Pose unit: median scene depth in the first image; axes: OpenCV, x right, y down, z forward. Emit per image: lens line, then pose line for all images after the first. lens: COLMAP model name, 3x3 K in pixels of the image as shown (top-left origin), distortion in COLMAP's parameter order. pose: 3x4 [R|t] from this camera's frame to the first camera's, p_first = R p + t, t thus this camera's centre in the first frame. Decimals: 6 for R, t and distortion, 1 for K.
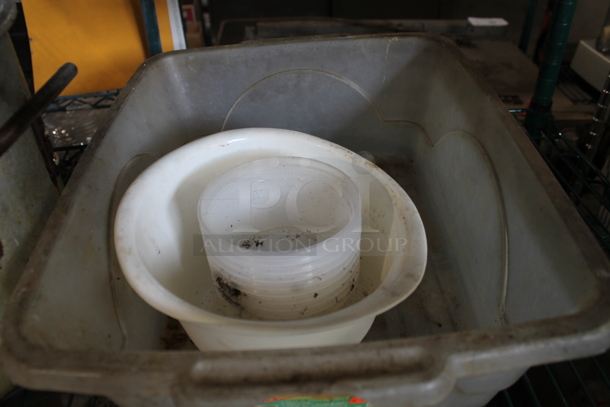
lens RADIAL K [[466.5, 0, 305.0], [0, 466.5, 203.5], [0, 0, 1]] dist [-0.008157, -0.006048]
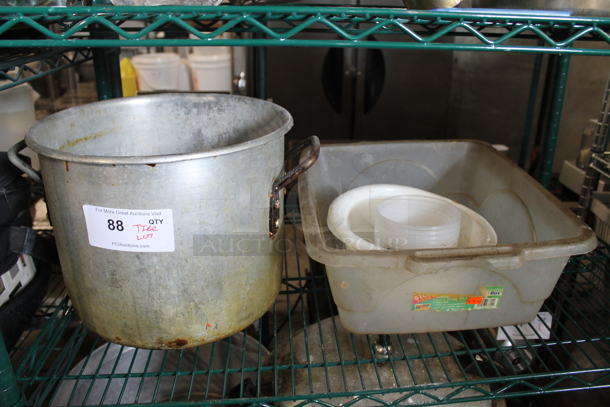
lens RADIAL K [[466.5, 0, 305.0], [0, 466.5, 203.5], [0, 0, 1]] dist [-0.008157, -0.006048]
pose [[0.999796, 0.020176, 0.000045, -0.342235], [-0.019395, 0.961721, -0.273344, 0.331956], [-0.005558, 0.273288, 0.961916, -0.568681]]
